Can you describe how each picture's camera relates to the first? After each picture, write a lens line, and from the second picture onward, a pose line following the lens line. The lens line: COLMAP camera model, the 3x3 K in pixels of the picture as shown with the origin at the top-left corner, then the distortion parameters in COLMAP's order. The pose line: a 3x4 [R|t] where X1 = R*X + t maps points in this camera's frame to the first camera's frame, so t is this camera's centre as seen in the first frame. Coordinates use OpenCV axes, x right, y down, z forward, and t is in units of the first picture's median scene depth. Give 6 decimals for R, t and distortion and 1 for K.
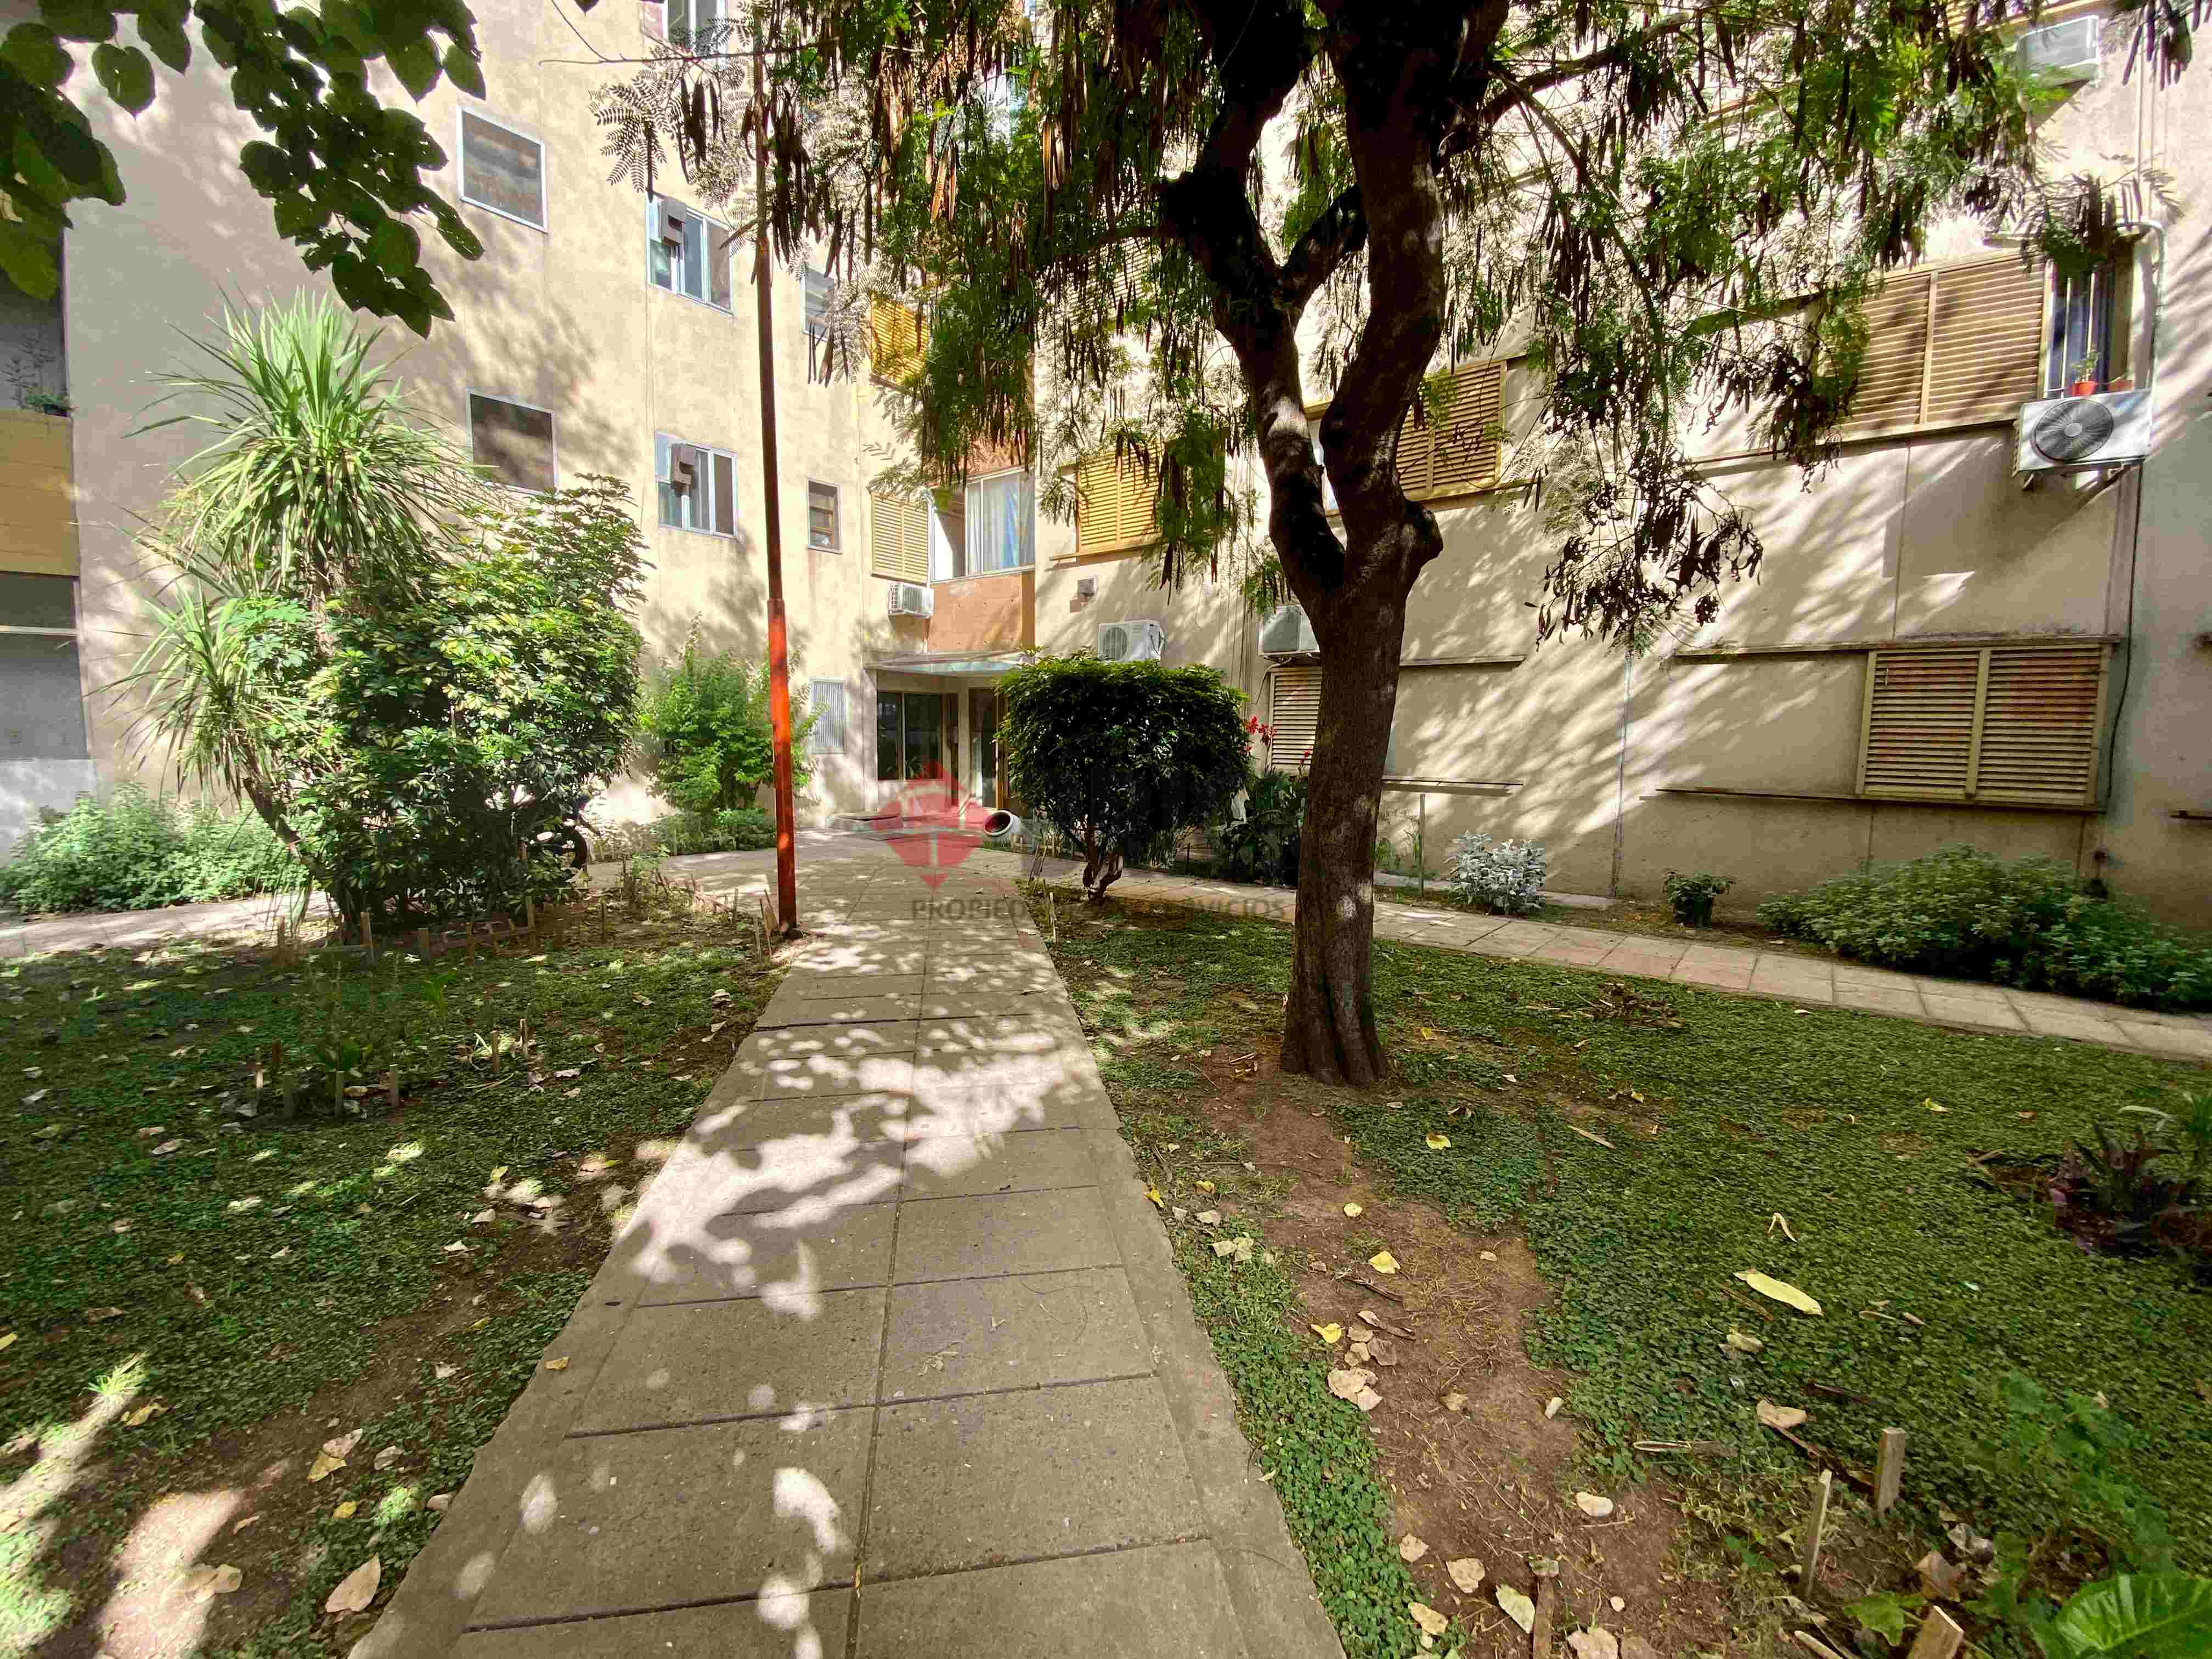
lens RADIAL K [[885.4, 0, 1106.0], [0, 885.4, 829.5], [0, 0, 1]] dist [0.001649, -0.013926]
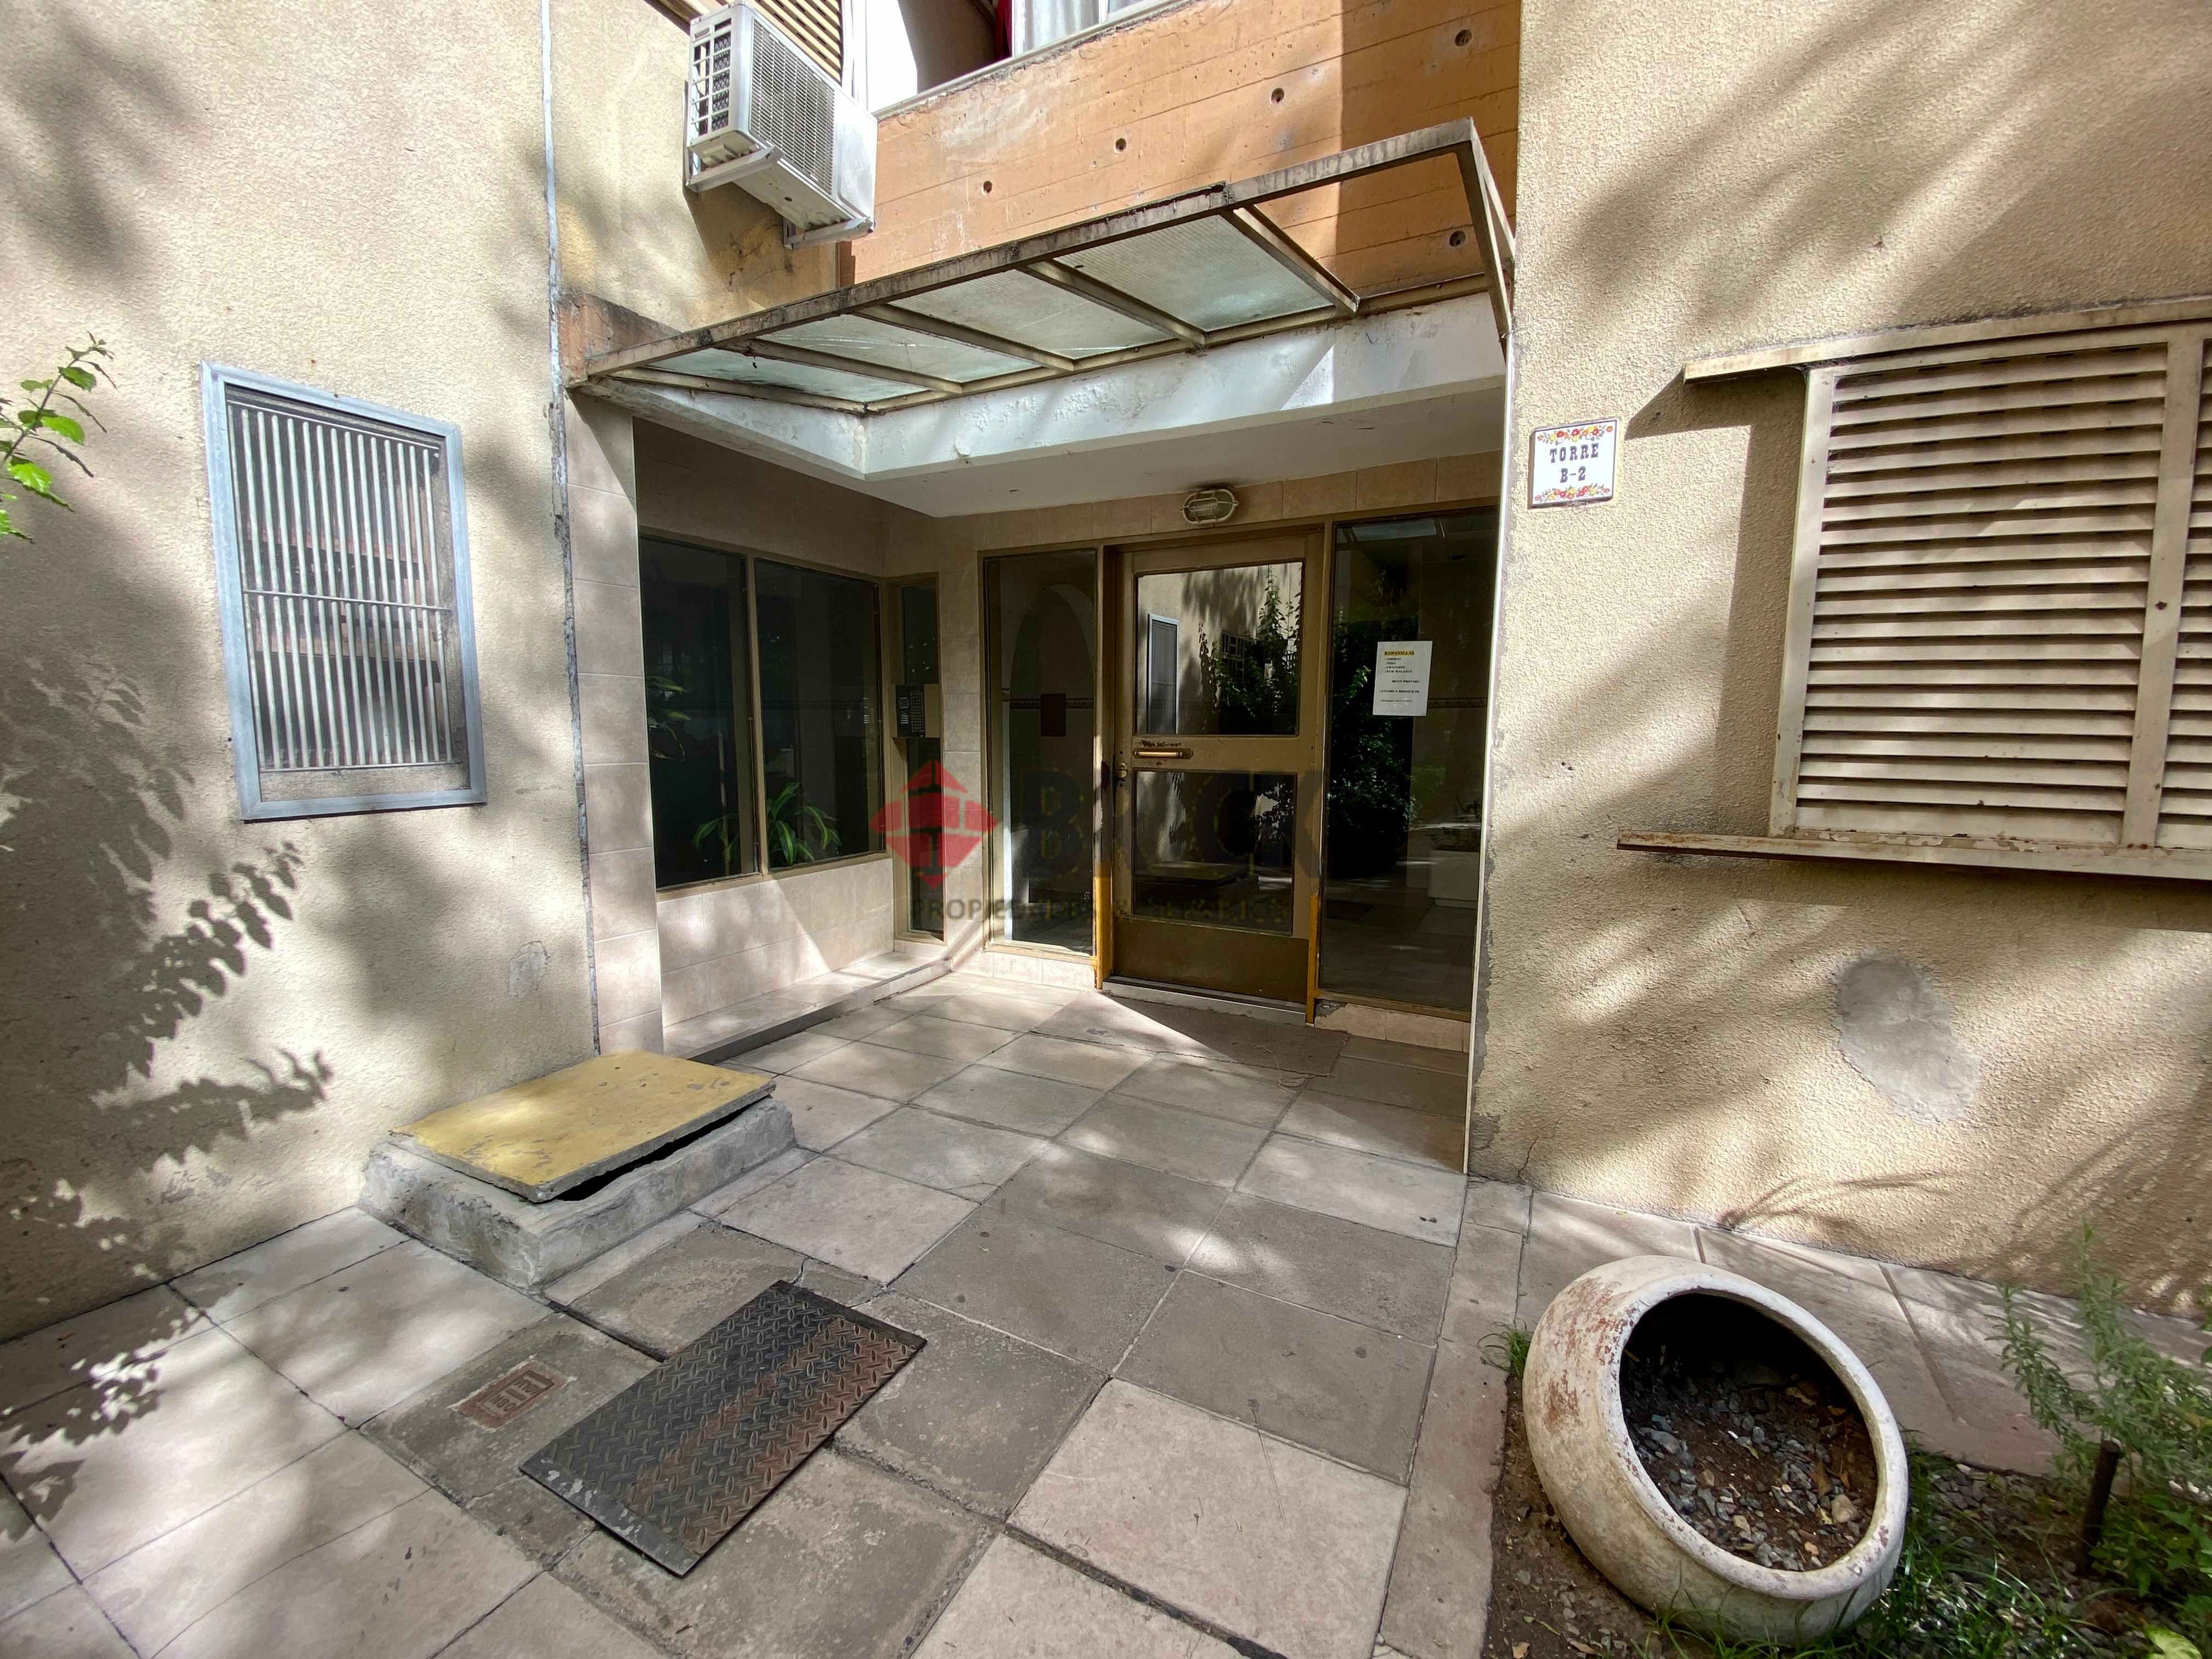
lens RADIAL K [[885.4, 0, 1106.0], [0, 885.4, 829.5], [0, 0, 1]] dist [0.001649, -0.013926]
pose [[0.975625, -0.030854, 0.217265, -0.195246], [0.025168, 0.999266, 0.028890, -0.080761], [-0.217997, -0.022718, 0.975685, 0.755902]]
